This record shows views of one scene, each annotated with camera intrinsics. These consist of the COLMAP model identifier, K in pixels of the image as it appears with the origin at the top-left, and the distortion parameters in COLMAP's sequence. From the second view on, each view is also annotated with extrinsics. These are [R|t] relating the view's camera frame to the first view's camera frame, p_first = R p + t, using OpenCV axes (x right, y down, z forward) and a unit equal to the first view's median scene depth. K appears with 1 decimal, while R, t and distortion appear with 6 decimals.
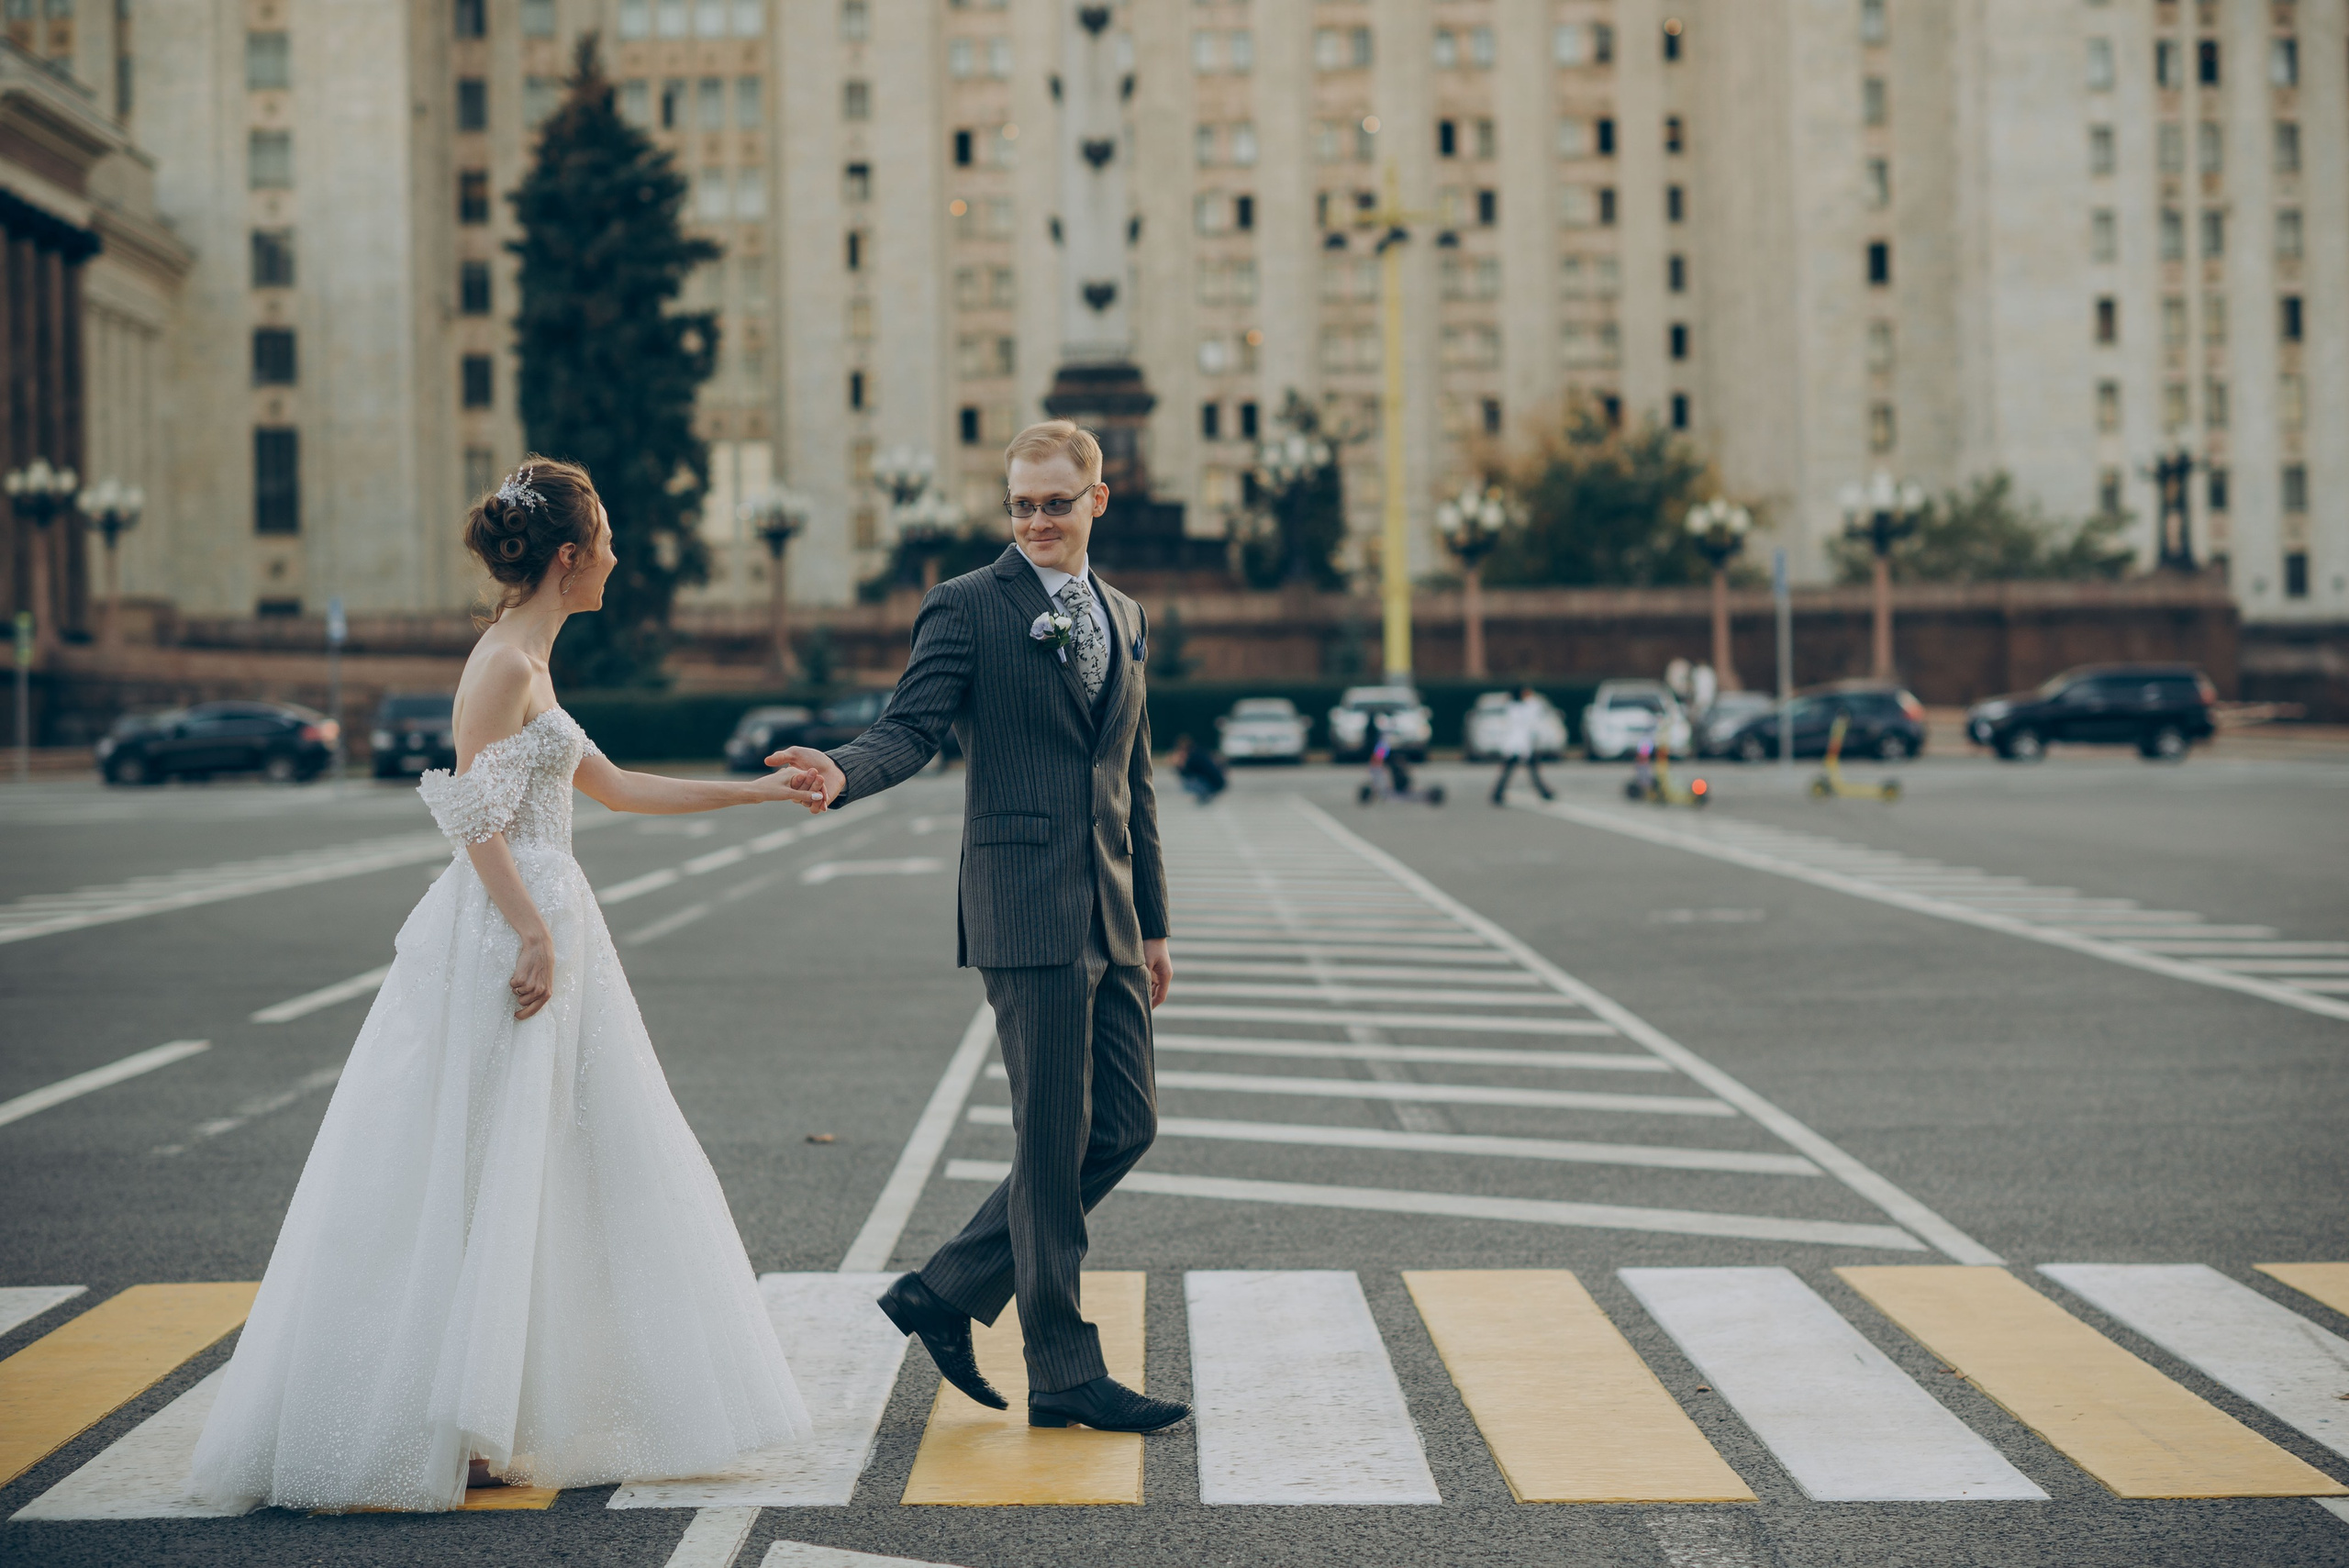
lens RADIAL K [[5920.3, 0, 1174.5], [0, 5920.3, 784.0], [0, 0, 1]] dist [-0.133418, 0.748799]
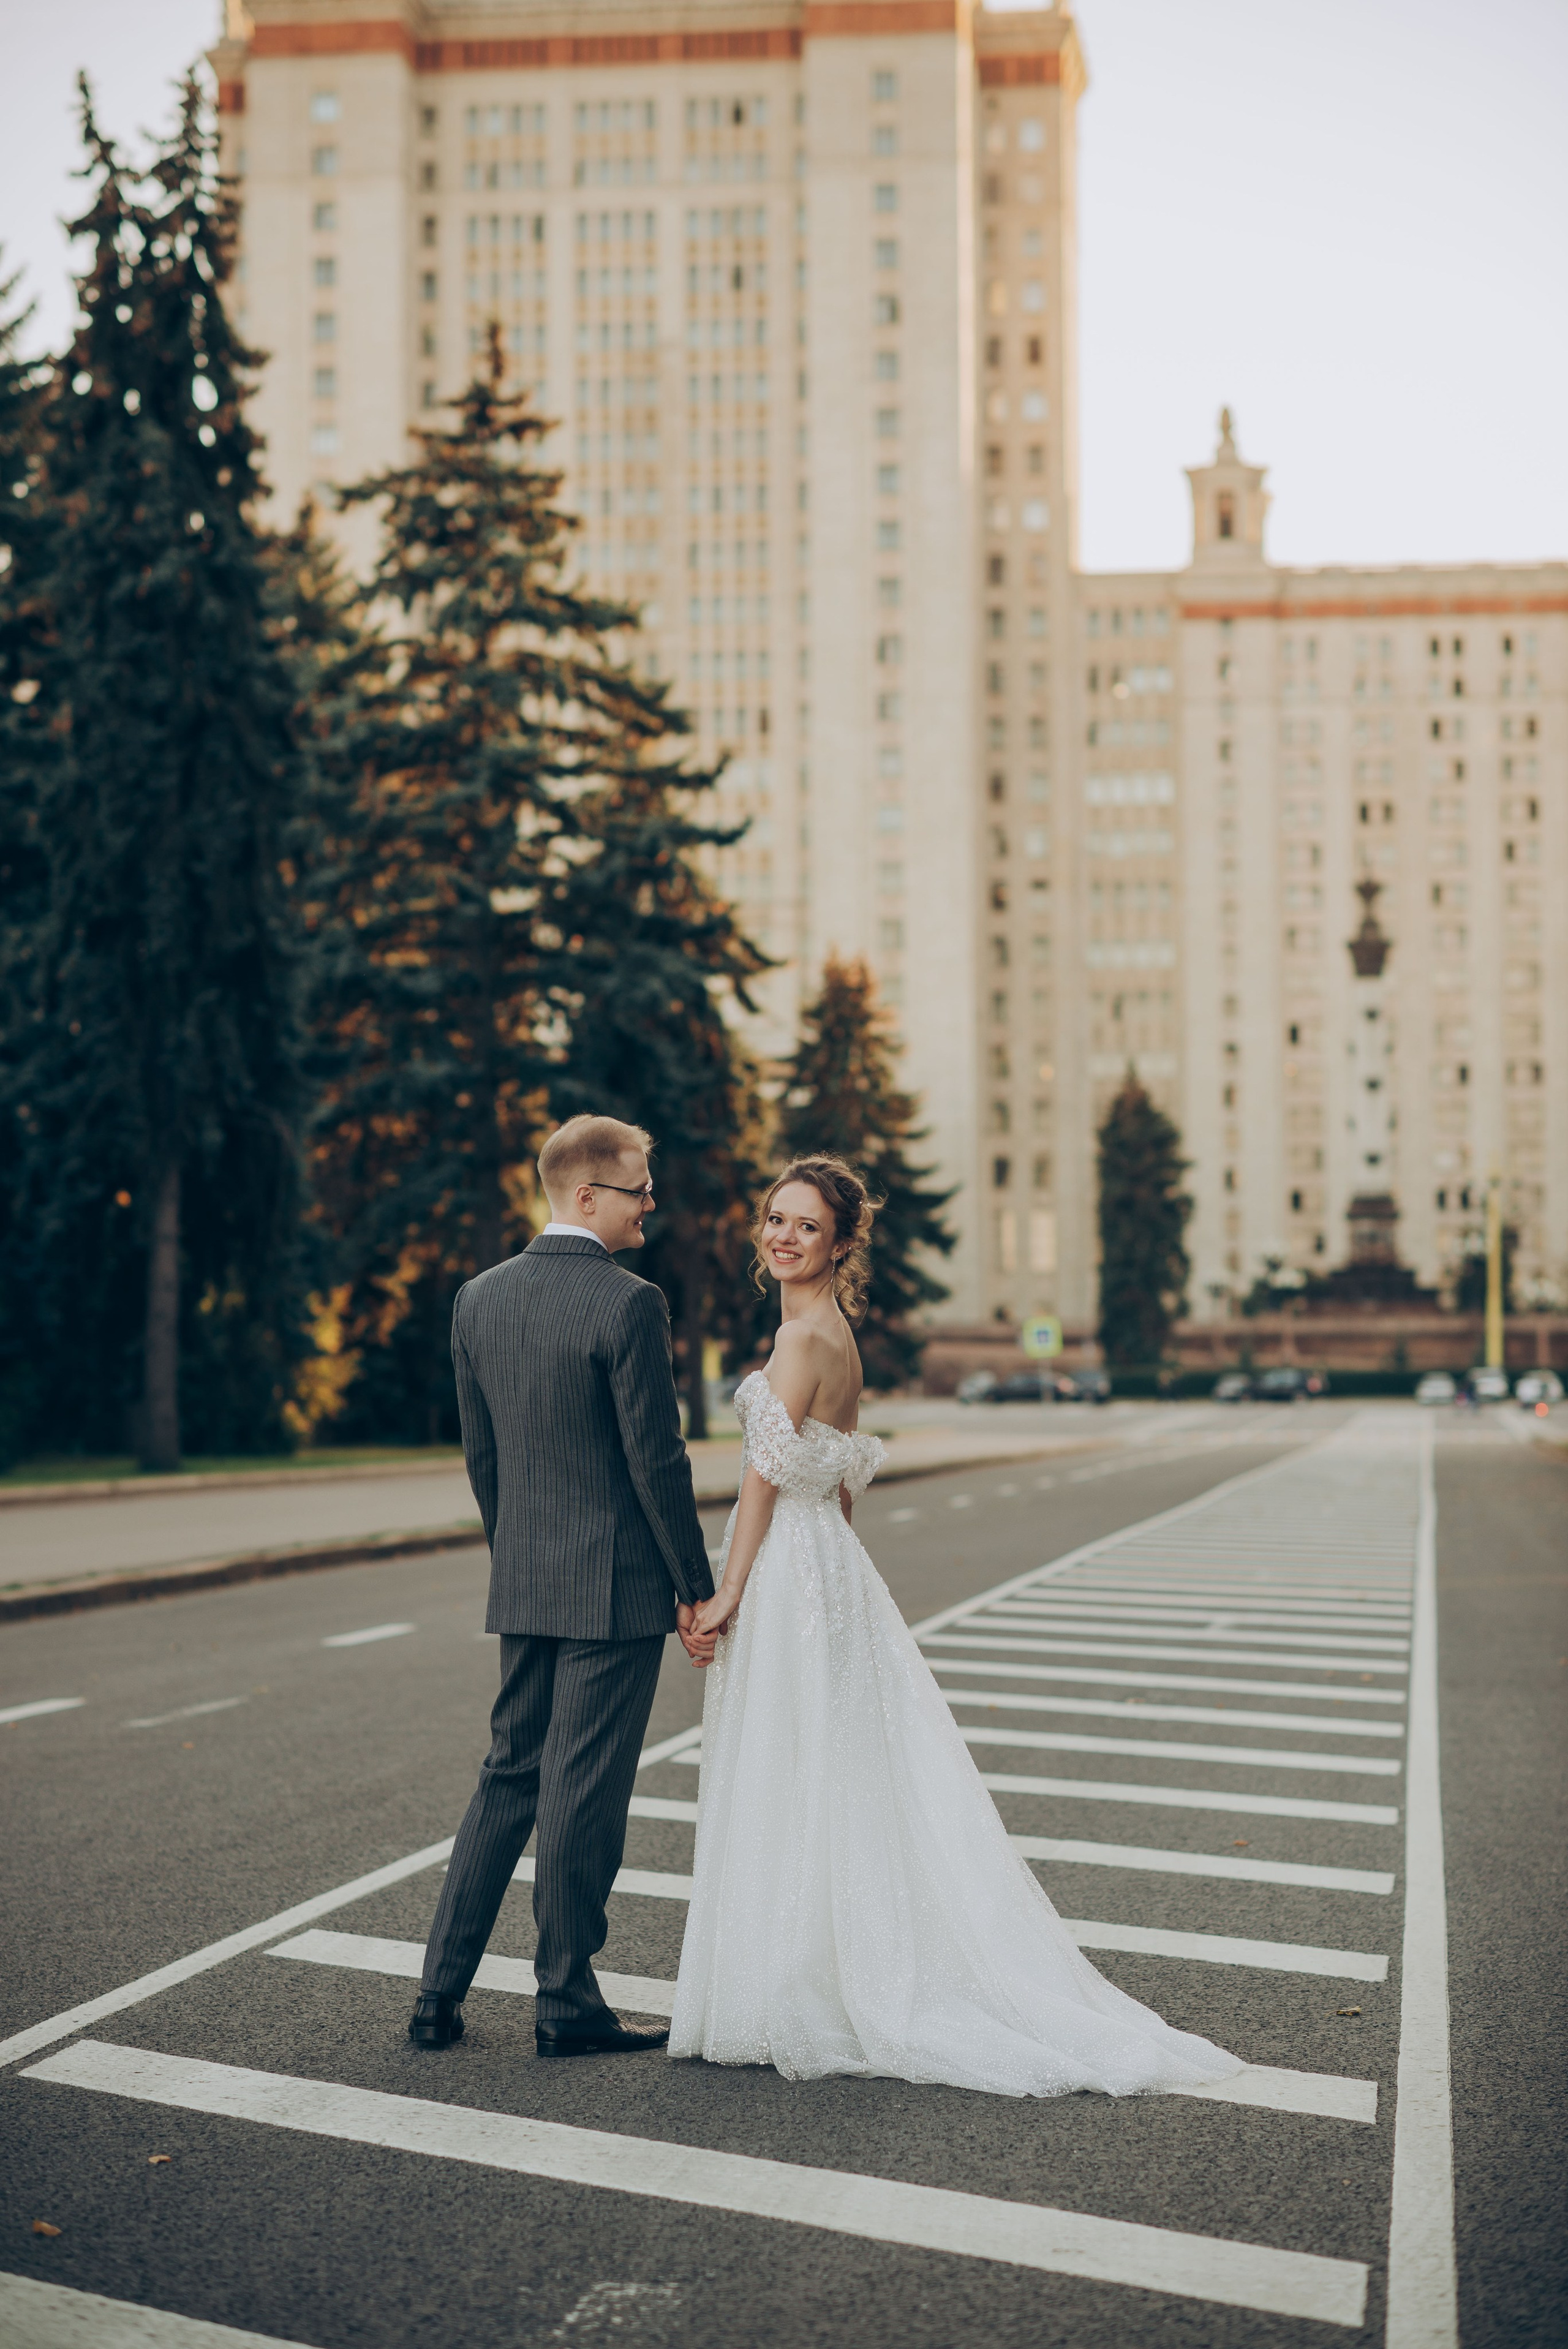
lens RADIAL K [[5745.1, 0, 784.0], [0, 5745.1, 1174.5], [0, 0, 1]] dist [-0.126897, 0.341367]
pose [[0.993180, 0.007904, -0.116324, 0.011375], [-0.013022, 0.998977, -0.043298, 0.004370], [0.115863, 0.044518, 0.992267, -0.704028]]
